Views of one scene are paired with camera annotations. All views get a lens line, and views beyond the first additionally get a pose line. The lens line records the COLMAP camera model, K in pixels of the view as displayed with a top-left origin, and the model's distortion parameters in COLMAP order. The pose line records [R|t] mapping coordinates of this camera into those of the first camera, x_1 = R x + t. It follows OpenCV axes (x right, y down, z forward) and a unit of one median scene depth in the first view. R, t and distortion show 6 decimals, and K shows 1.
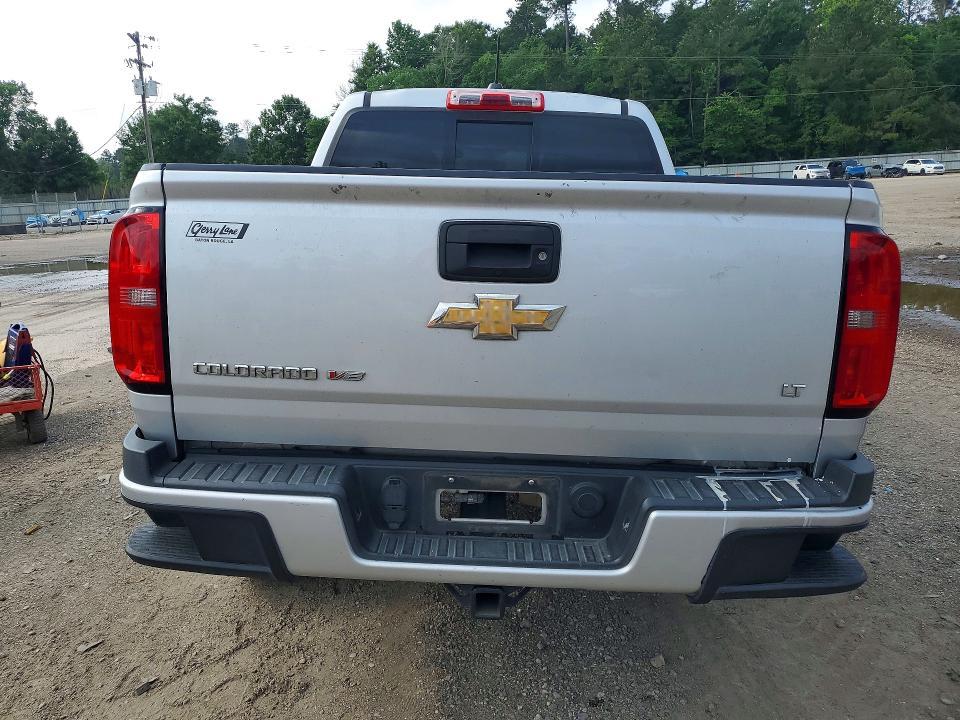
lens RADIAL K [[759.3, 0, 478.7], [0, 759.3, 344.6], [0, 0, 1]] dist [0.012249, 0.005912]
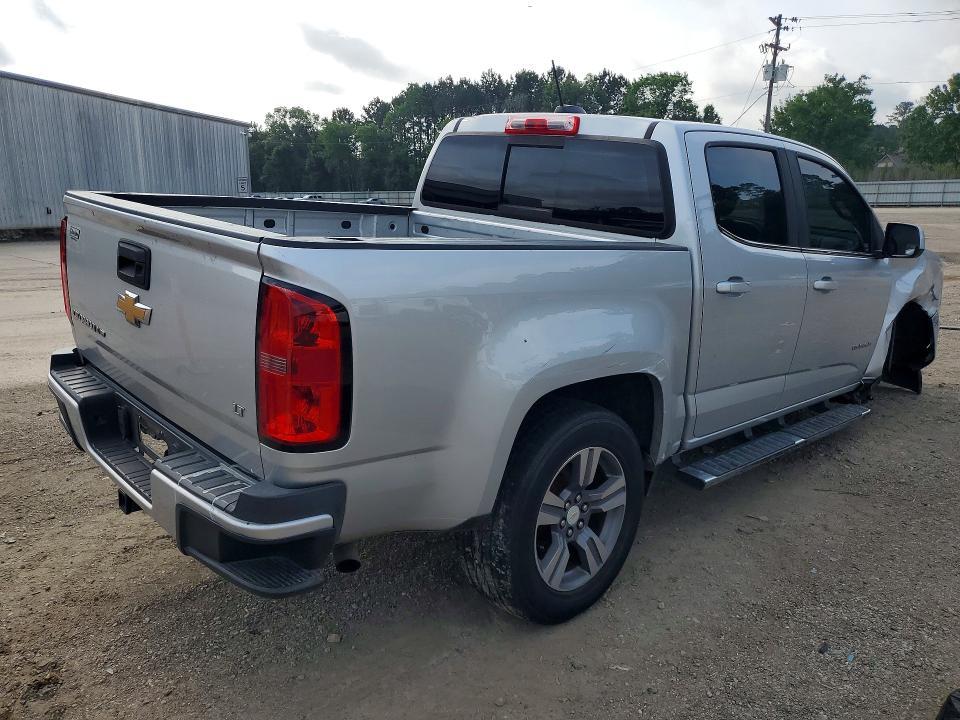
lens RADIAL K [[818.5, 0, 480.0], [0, 818.5, 360.0], [0, 0, 1]] dist [0.012622, -0.010896]
pose [[0.661074, 0.193615, -0.724910, 0.125537], [-0.175266, 0.979253, 0.101714, -0.016744], [0.729564, 0.059812, 0.681293, 0.032390]]
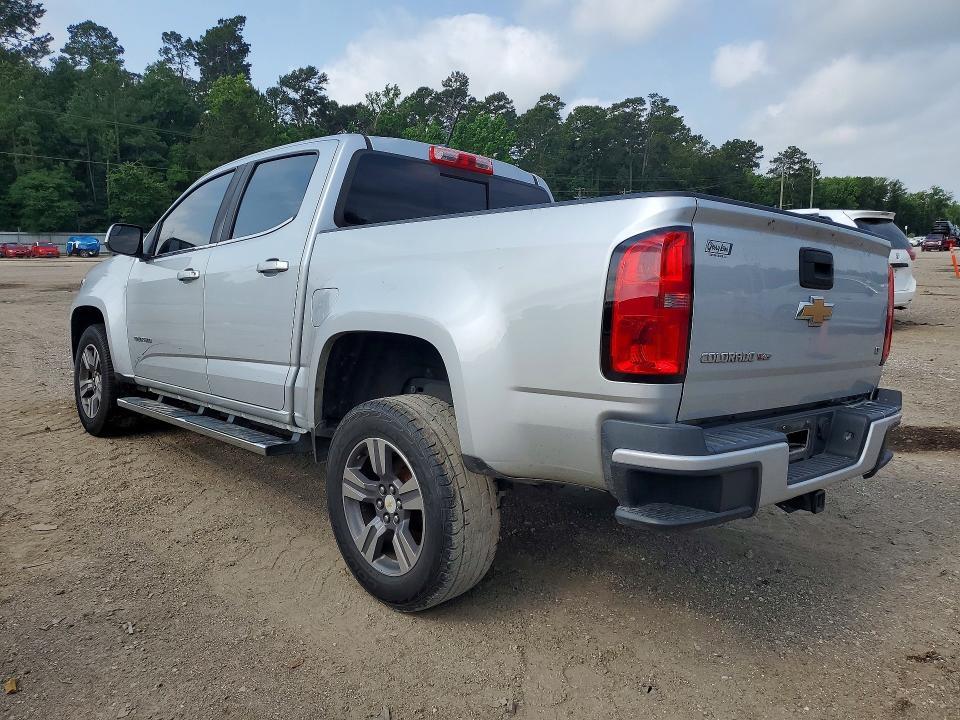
lens RADIAL K [[755.3, 0, 480.0], [0, 755.3, 360.0], [0, 0, 1]] dist [0.010410, 0.005279]
pose [[0.697844, -0.055045, 0.714131, -0.120955], [0.108366, 0.993679, -0.029302, 0.002589], [-0.708004, 0.097836, 0.699398, 0.031453]]
